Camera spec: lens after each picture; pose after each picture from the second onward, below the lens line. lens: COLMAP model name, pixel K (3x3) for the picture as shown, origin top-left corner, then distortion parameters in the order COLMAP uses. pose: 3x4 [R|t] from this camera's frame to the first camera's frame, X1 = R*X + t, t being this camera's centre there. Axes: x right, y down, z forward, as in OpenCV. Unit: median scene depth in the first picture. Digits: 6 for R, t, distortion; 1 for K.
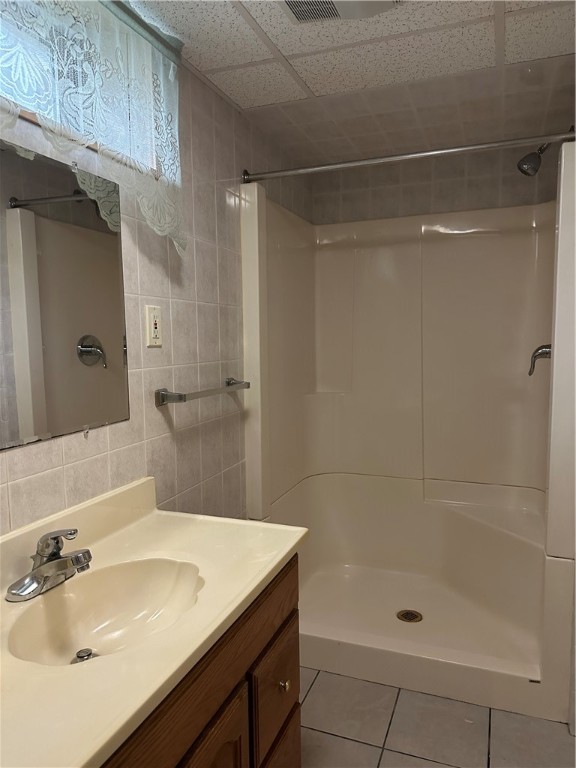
lens RADIAL K [[536.0, 0, 288.0], [0, 536.0, 384.0], [0, 0, 1]] dist [0.087749, -0.137467]
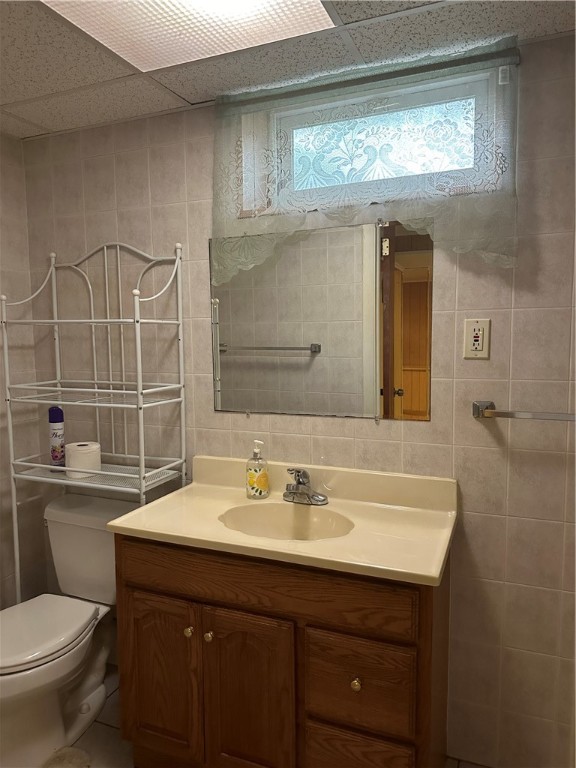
lens RADIAL K [[536.0, 0, 288.0], [0, 536.0, 384.0], [0, 0, 1]] dist [0.087749, -0.137467]
pose [[-0.033409, 0.096724, -0.994750, 0.804514], [-0.079353, 0.991907, 0.099112, -0.096818], [0.996287, 0.082247, -0.025464, 0.687043]]
